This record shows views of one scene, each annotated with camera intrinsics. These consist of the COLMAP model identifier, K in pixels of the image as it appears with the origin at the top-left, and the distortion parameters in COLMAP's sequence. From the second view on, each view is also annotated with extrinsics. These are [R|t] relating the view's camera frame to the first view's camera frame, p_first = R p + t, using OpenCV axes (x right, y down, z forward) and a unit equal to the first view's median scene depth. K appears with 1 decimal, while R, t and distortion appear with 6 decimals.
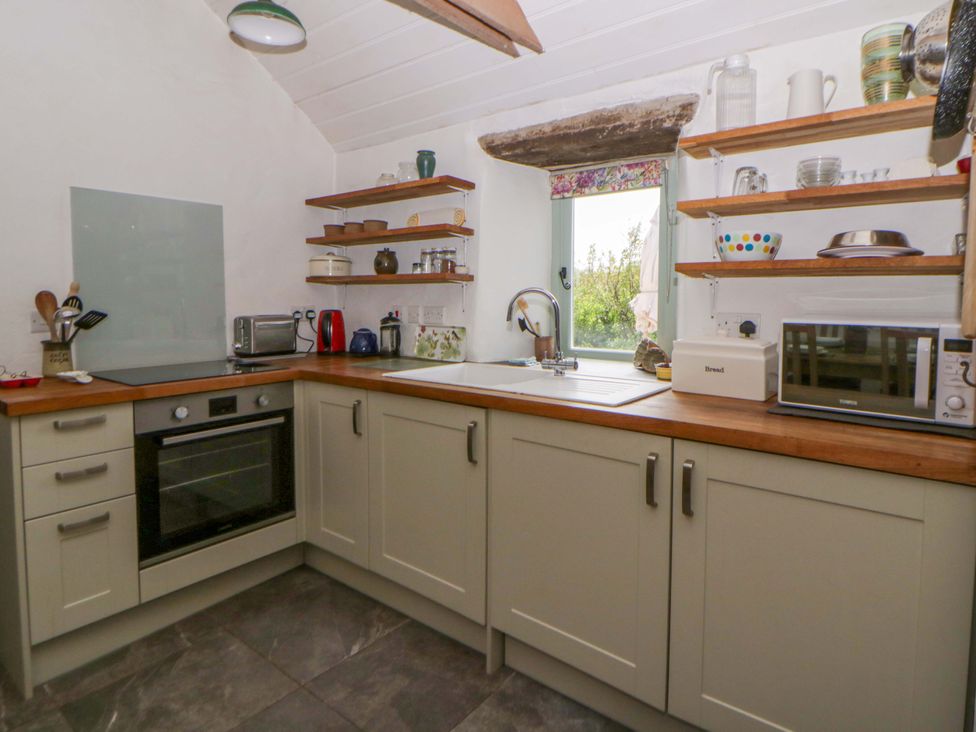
lens RADIAL K [[556.0, 0, 518.1], [0, 556.0, 322.4], [0, 0, 1]] dist [0.005142, -0.008568]
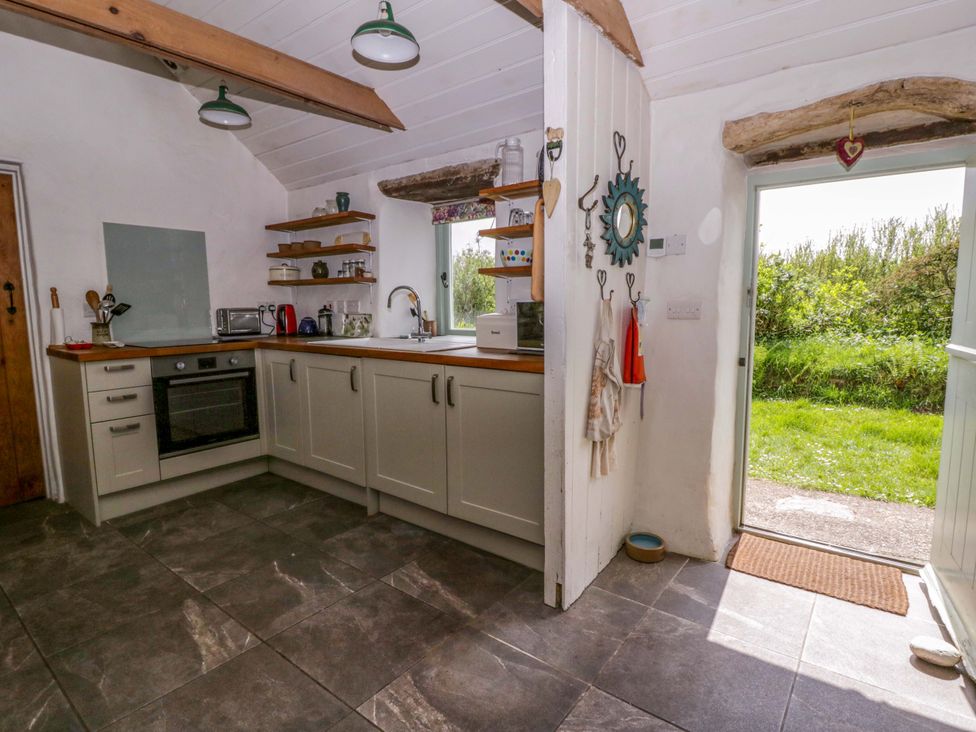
lens RADIAL K [[509.3, 0, 498.9], [0, 509.3, 359.9], [0, 0, 1]] dist [0.004773, -0.014992]
pose [[0.999955, -0.008402, -0.004420, 0.253175], [0.008671, 0.997857, 0.064849, 0.046589], [0.003865, -0.064884, 0.997885, -0.364553]]
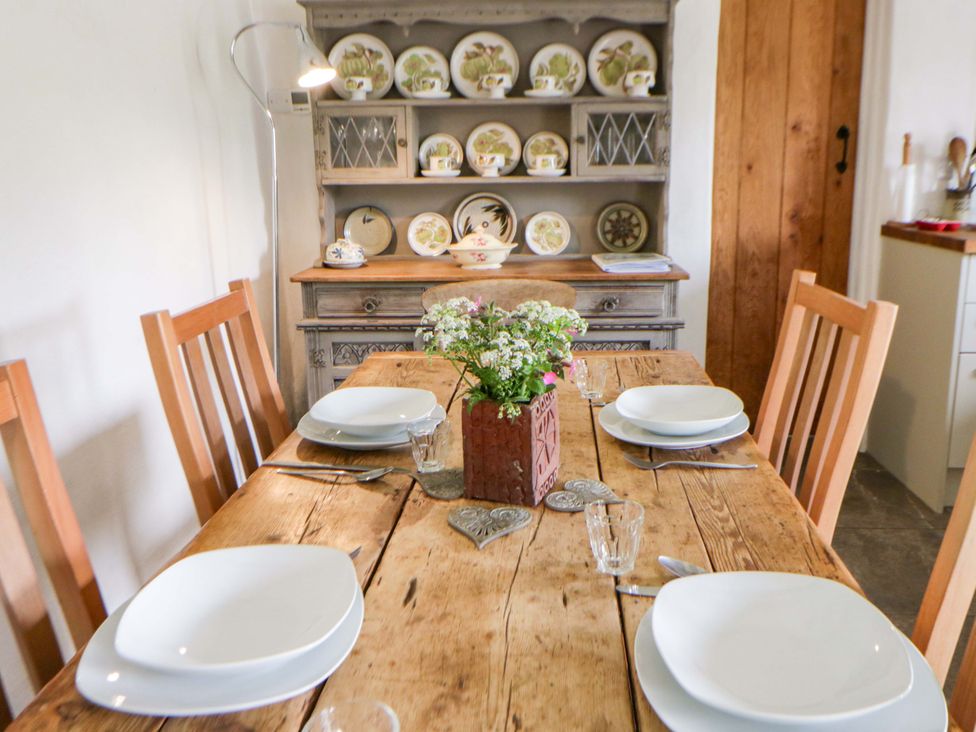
lens RADIAL K [[787.1, 0, 523.0], [0, 787.1, 322.0], [0, 0, 1]] dist [-0.002823, -0.001757]
pose [[0.574313, 0.152469, -0.804312, -0.104204], [-0.028747, 0.985653, 0.166318, 0.047508], [0.818131, -0.072398, 0.570457, -0.365834]]
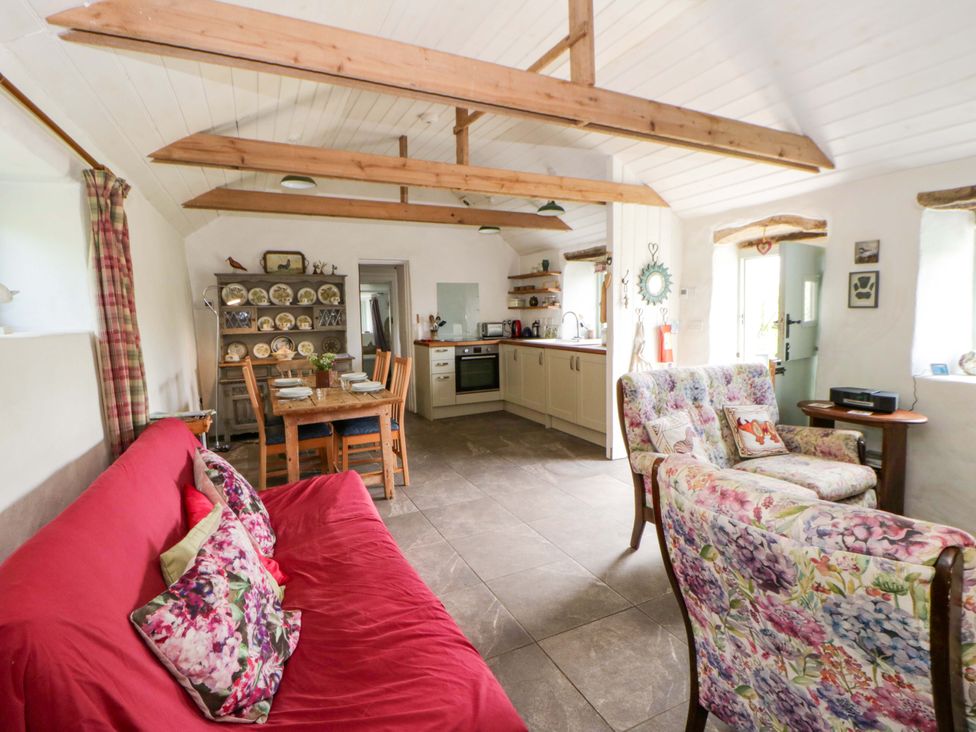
lens RADIAL K [[507.8, 0, 506.7], [0, 507.8, 344.0], [0, 0, 1]] dist [0.003370, -0.014662]
pose [[0.896115, 0.009452, -0.443722, 0.775058], [0.000580, 0.999747, 0.022467, 0.042272], [0.443822, -0.020391, 0.895883, -1.303615]]
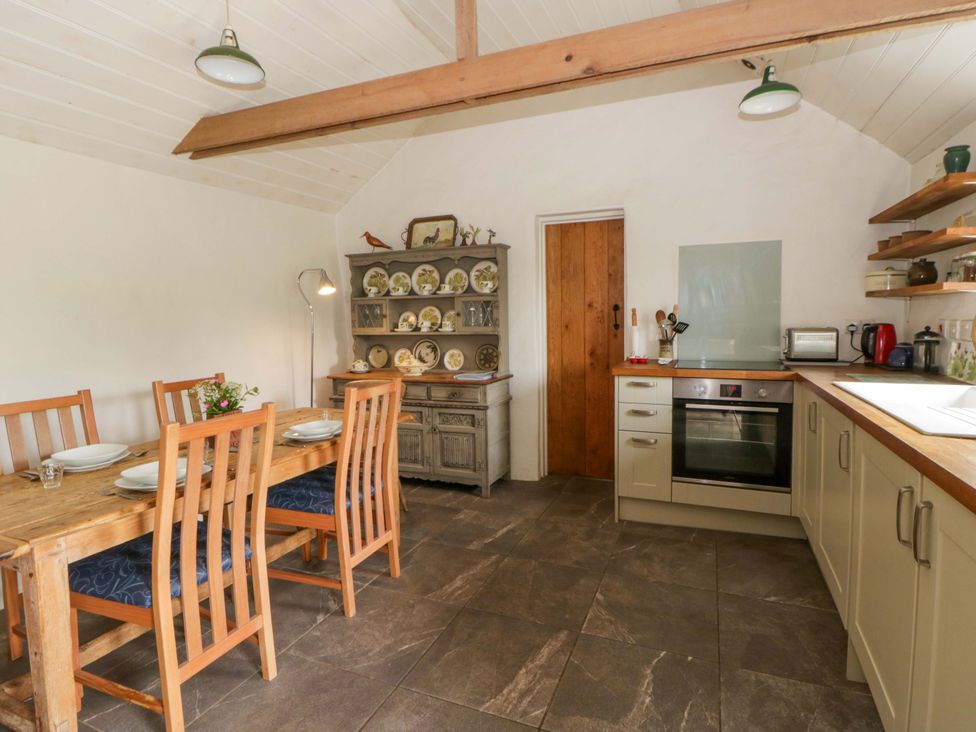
lens RADIAL K [[507.6, 0, 502.1], [0, 507.6, 353.4], [0, 0, 1]] dist [0.003777, -0.014772]
pose [[0.256590, 0.065267, -0.964314, 0.459838], [-0.029839, 0.997777, 0.059592, -0.002280], [0.966060, 0.013484, 0.257967, 0.097538]]
